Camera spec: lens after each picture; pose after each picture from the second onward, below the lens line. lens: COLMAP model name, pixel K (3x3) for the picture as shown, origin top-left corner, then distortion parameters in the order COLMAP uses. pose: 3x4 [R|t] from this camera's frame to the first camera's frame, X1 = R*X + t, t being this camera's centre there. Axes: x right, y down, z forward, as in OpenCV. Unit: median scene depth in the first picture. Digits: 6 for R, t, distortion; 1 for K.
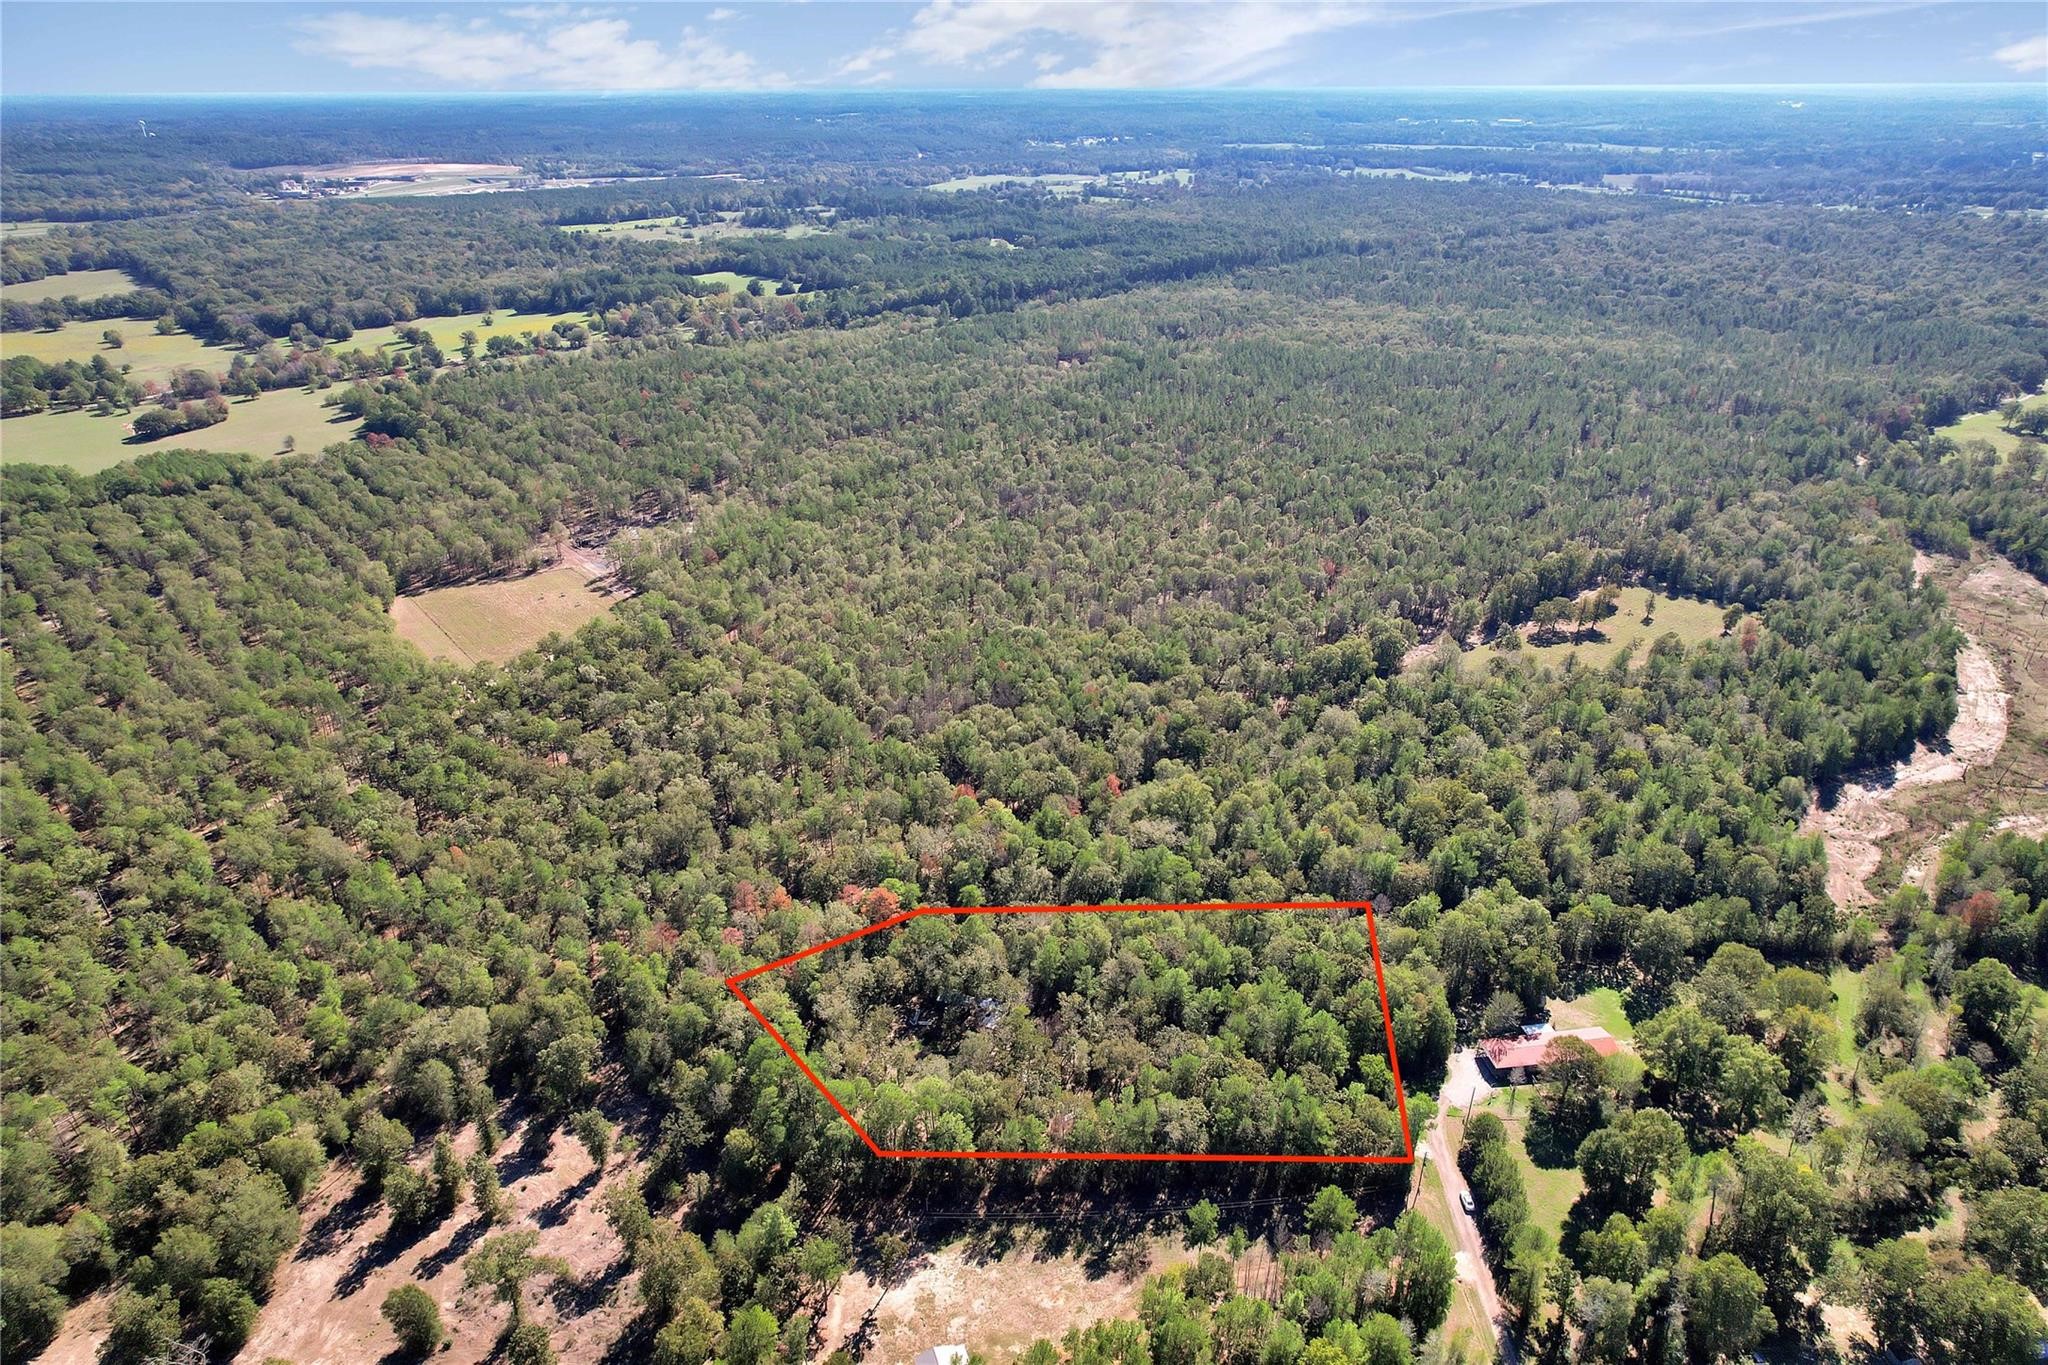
lens RADIAL K [[1308.9, 0, 1043.2], [0, 1308.9, 677.0], [0, 0, 1]] dist [-0.081951, 0.072861]
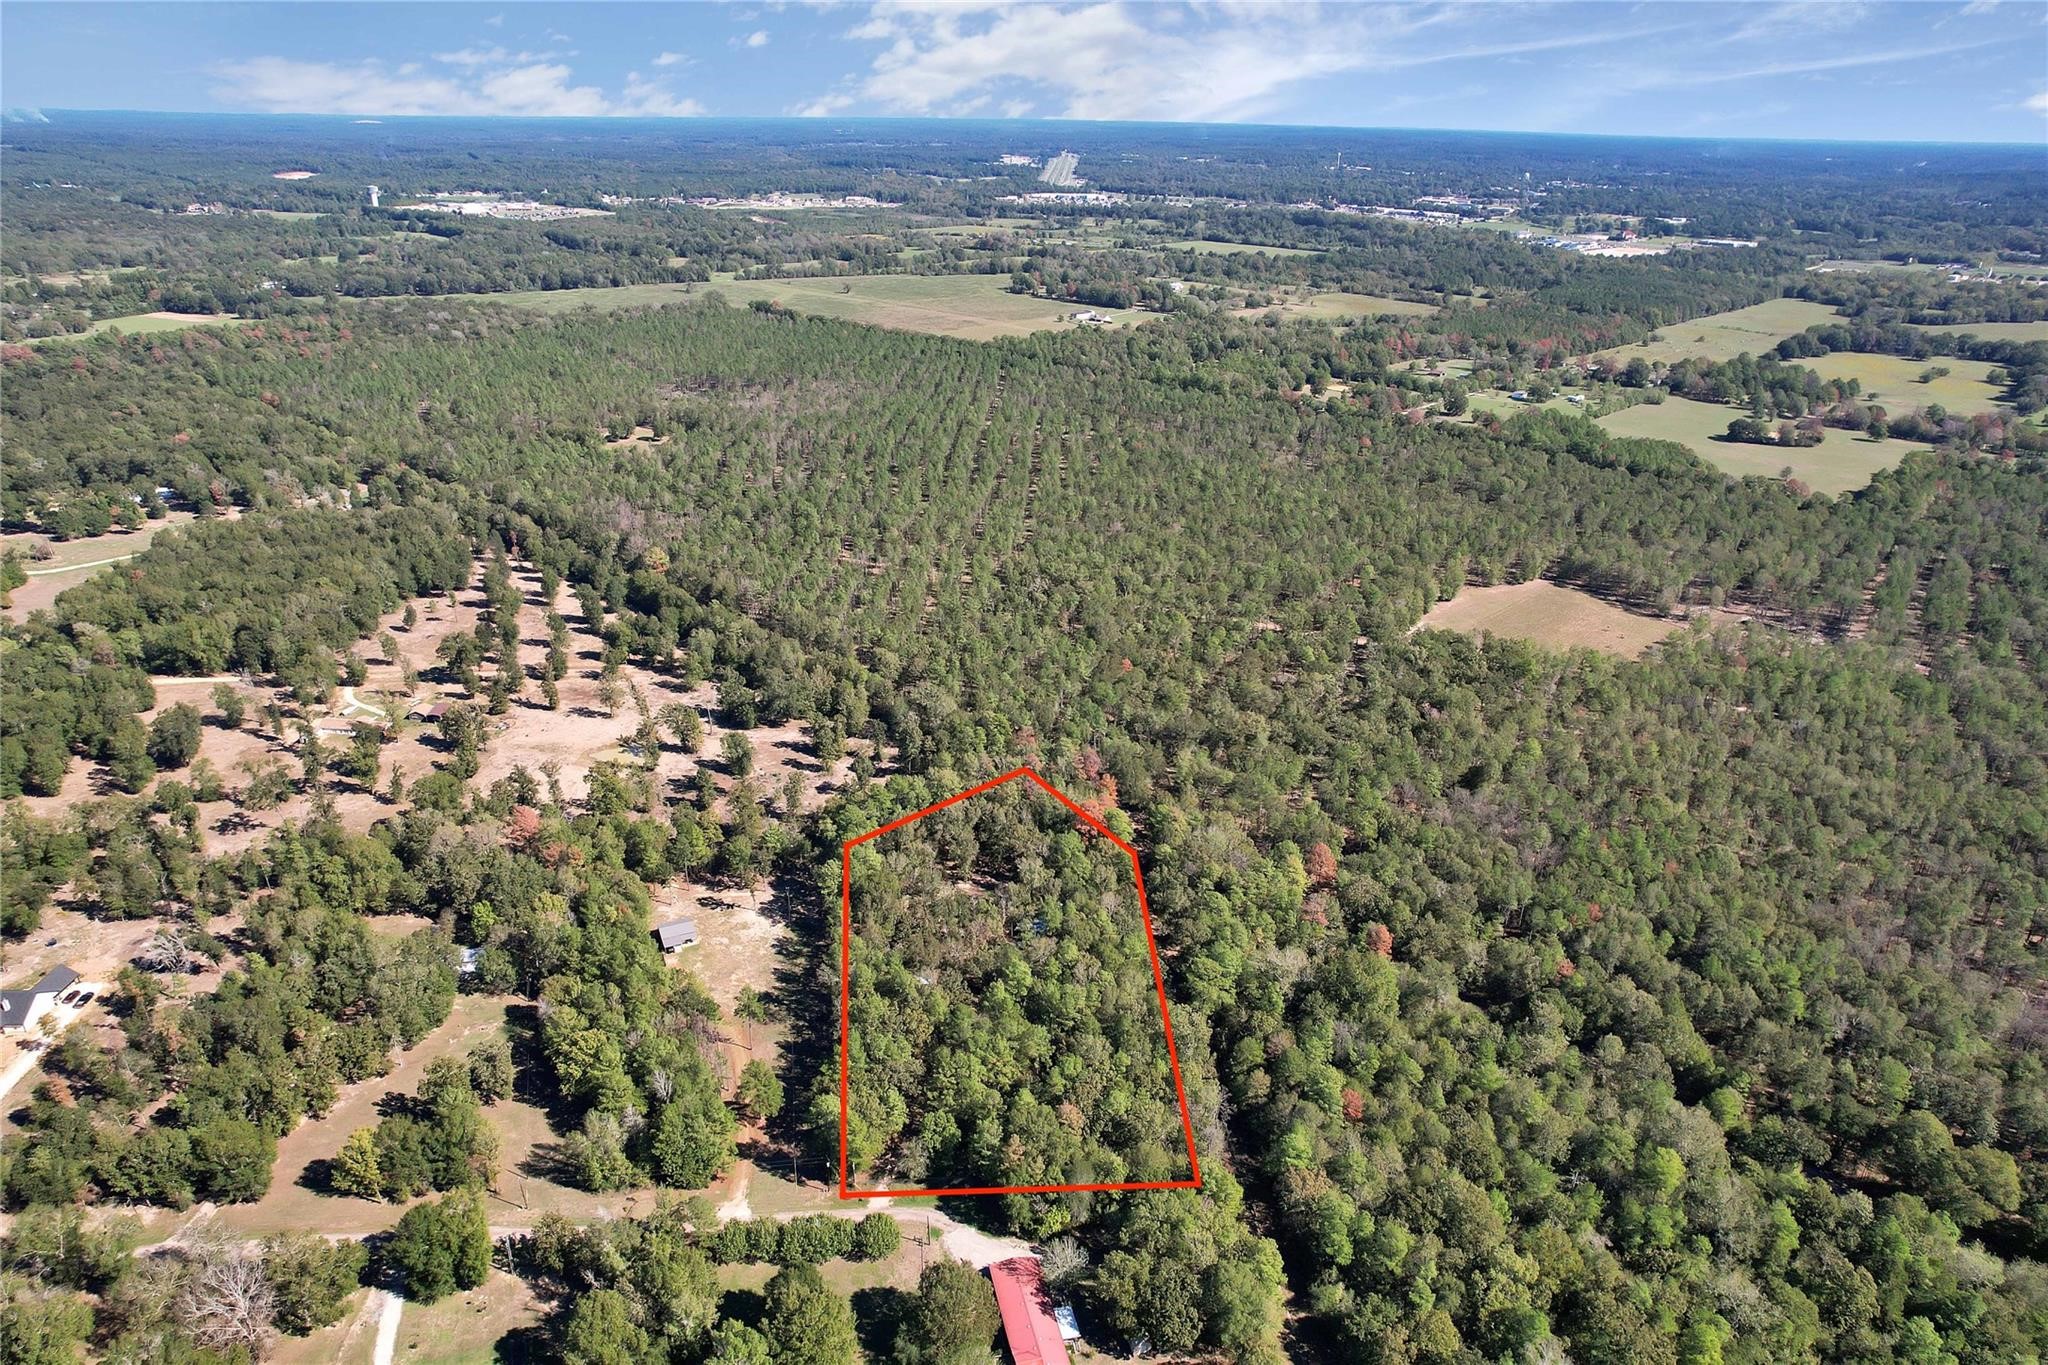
lens RADIAL K [[1308.9, 0, 1043.2], [0, 1308.9, 677.0], [0, 0, 1]] dist [-0.081951, 0.072861]
pose [[0.111380, 0.407248, -0.906501, 1.076125], [-0.437777, 0.839007, 0.323137, -0.352650], [0.892158, 0.360854, 0.271733, 0.724266]]
